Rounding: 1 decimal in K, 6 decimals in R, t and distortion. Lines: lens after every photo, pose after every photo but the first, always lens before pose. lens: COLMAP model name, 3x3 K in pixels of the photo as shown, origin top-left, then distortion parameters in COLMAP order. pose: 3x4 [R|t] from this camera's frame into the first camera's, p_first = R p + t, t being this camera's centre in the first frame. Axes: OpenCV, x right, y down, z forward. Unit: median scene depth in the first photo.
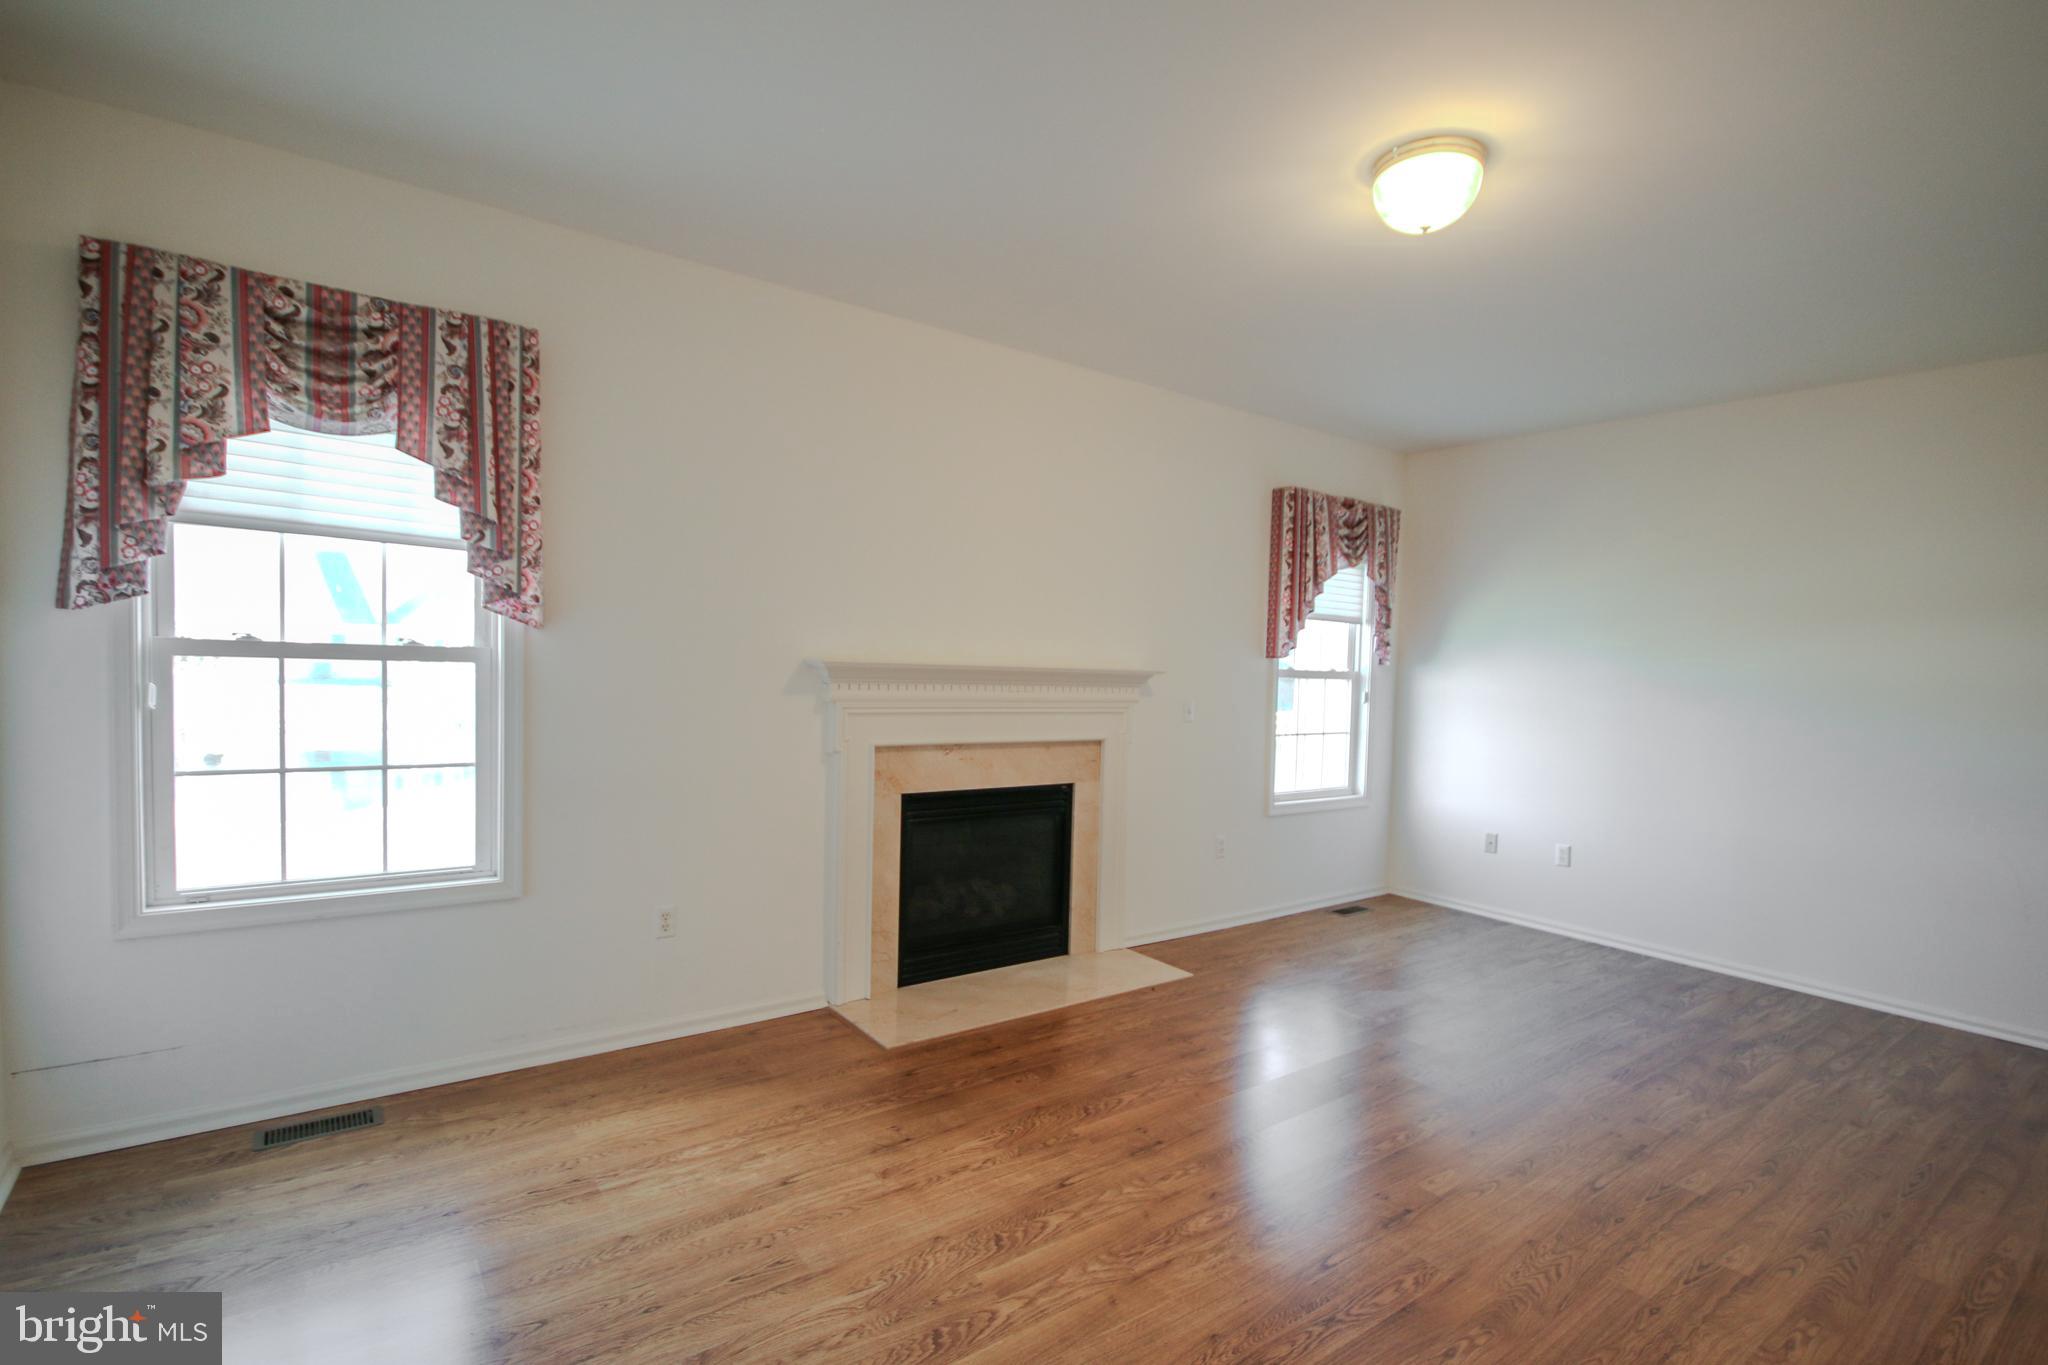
lens RADIAL K [[953.9, 0, 1029.4], [0, 953.9, 709.6], [0, 0, 1]] dist [-0.002094, -0.000342]
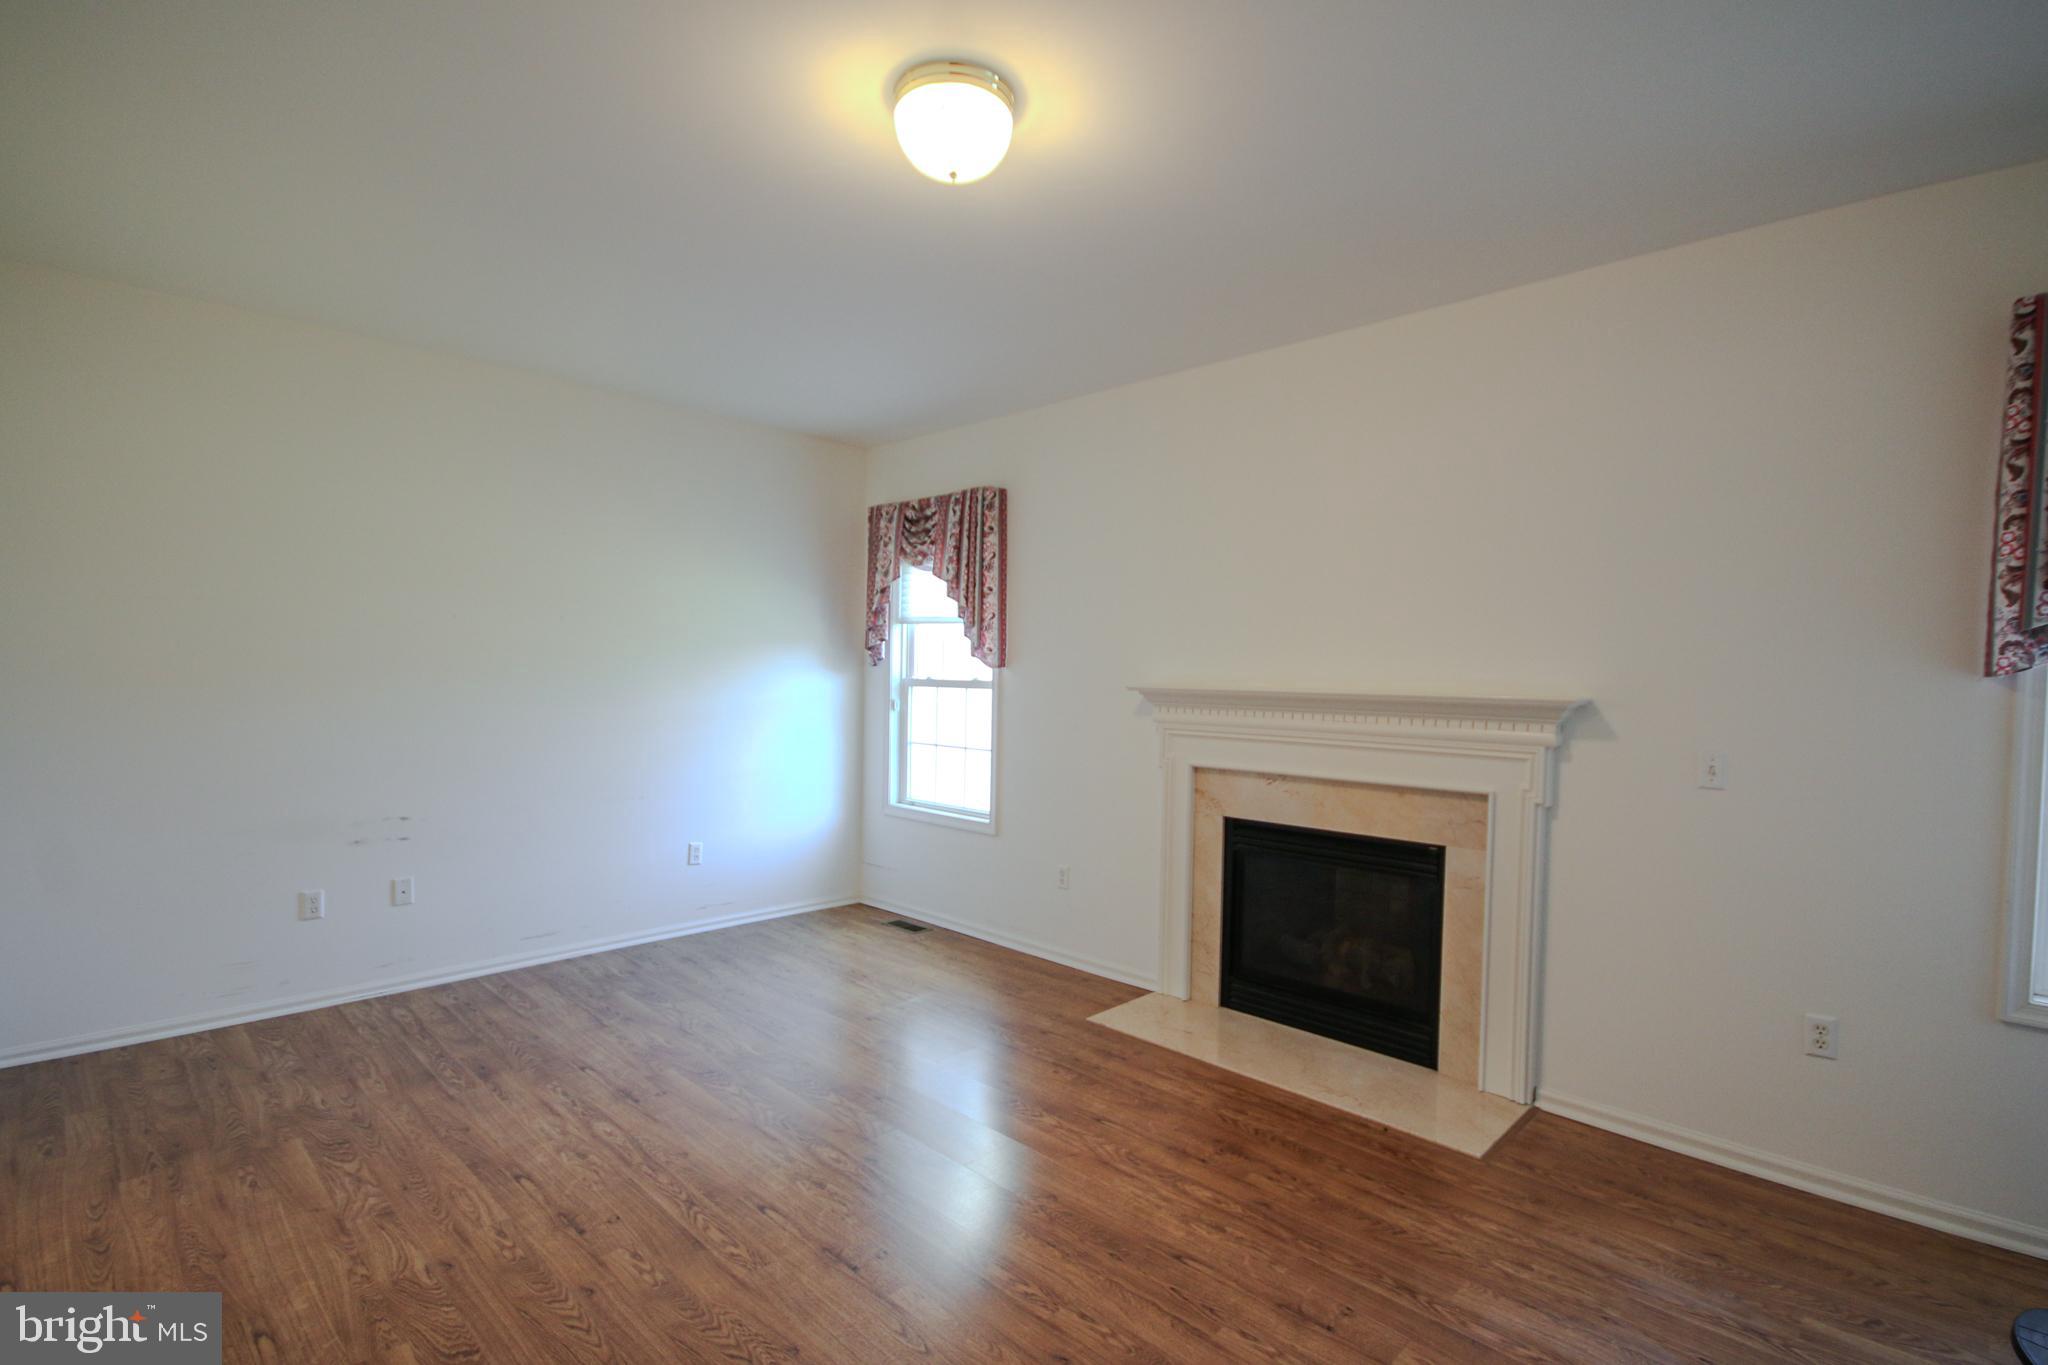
lens RADIAL K [[937.8, 0, 1030.2], [0, 937.8, 712.6], [0, 0, 1]] dist [-0.000510, -0.000371]
pose [[0.171028, 0.008683, -0.985228, 1.137491], [-0.063705, 0.997966, -0.002264, -0.010336], [0.983204, 0.063151, 0.171233, 0.852584]]
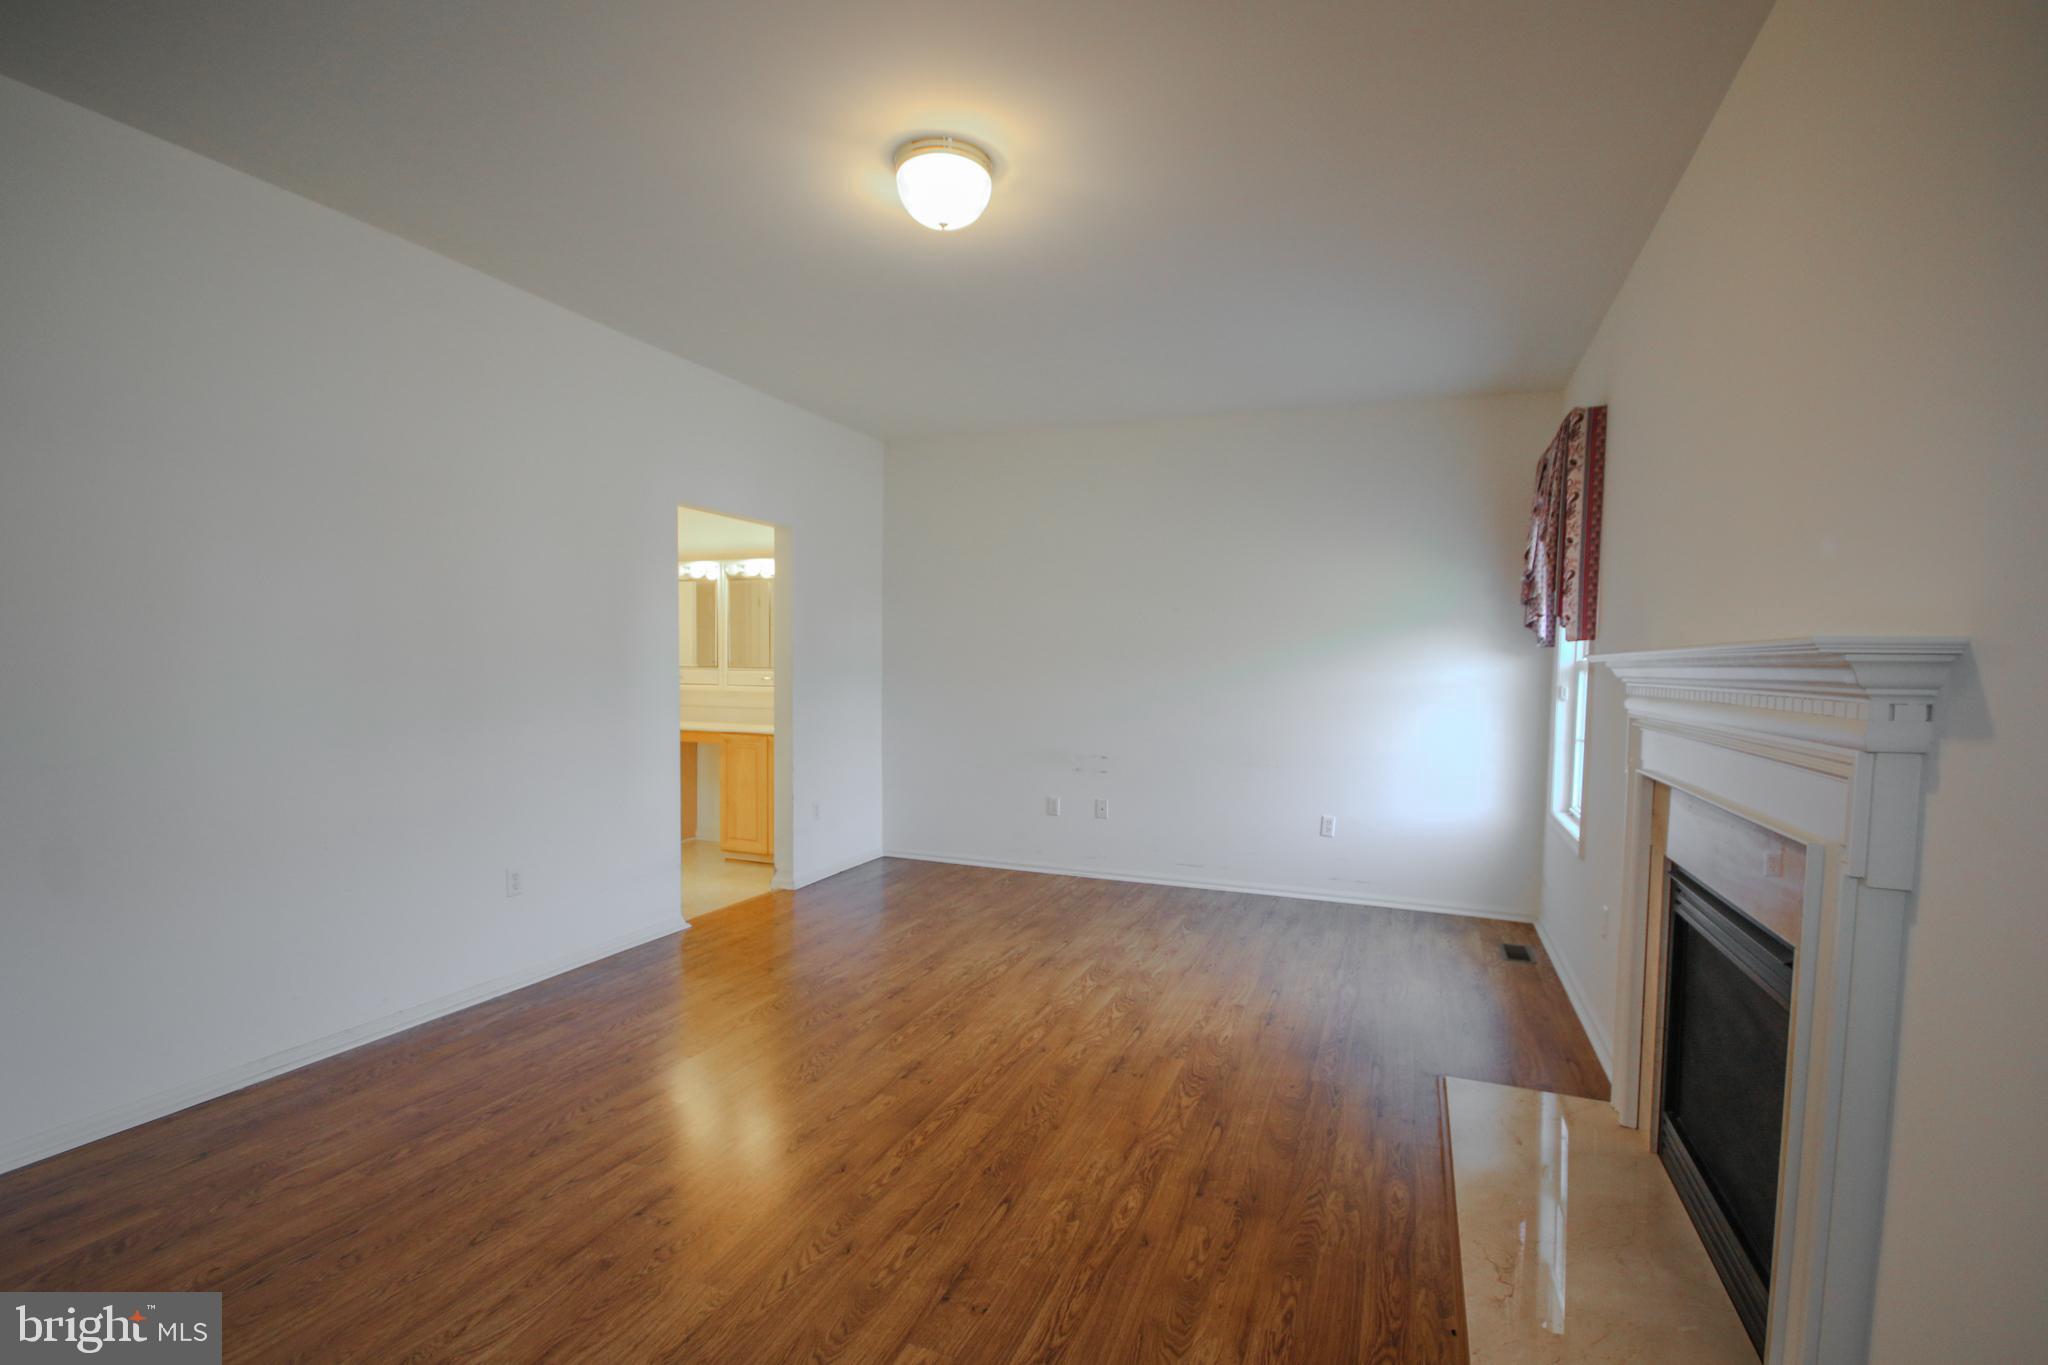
lens RADIAL K [[940.6, 0, 1039.7], [0, 940.6, 708.7], [0, 0, 1]] dist [-0.003508, -0.000388]
pose [[-0.841347, -0.022562, -0.540024, 0.794139], [-0.073421, 0.994638, 0.072833, -0.036431], [0.535486, 0.100927, -0.838492, 1.794054]]
